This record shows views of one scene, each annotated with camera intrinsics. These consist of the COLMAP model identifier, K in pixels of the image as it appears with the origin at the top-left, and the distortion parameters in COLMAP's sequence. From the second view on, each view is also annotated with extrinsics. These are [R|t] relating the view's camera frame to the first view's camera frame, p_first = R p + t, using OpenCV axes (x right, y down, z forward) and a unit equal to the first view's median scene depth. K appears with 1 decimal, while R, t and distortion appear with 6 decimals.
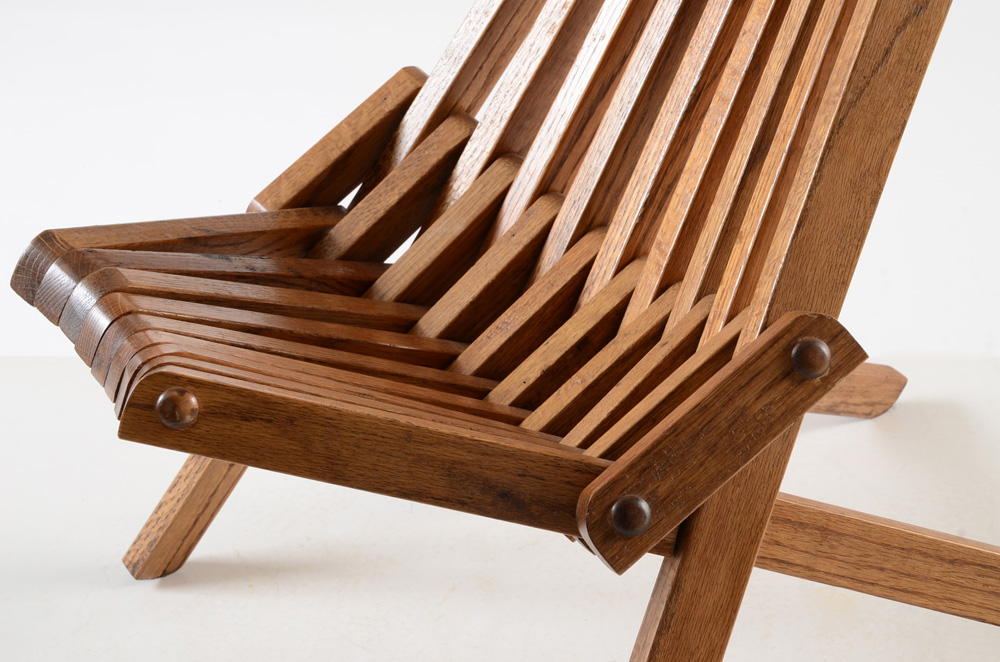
lens RADIAL K [[1987.7, 0, 500.0], [0, 1987.7, 331.0], [0, 0, 1]] dist [0.303556, 0.147965]
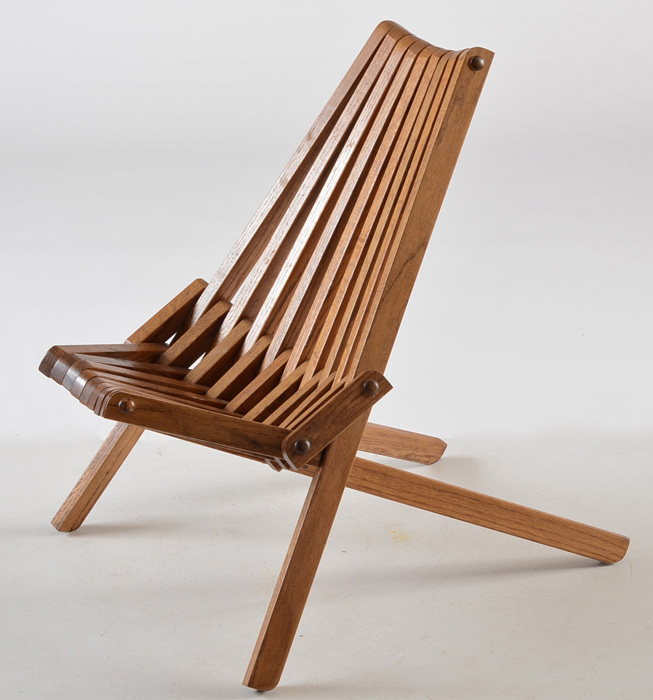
lens RADIAL K [[1726.6, 0, 326.5], [0, 1726.6, 350.0], [0, 0, 1]] dist [0.027596, 0.046068]
pose [[0.997132, 0.004664, 0.075537, -0.057263], [0.002845, 0.995084, -0.098991, 0.147223], [-0.075627, 0.098922, 0.992217, -0.967694]]
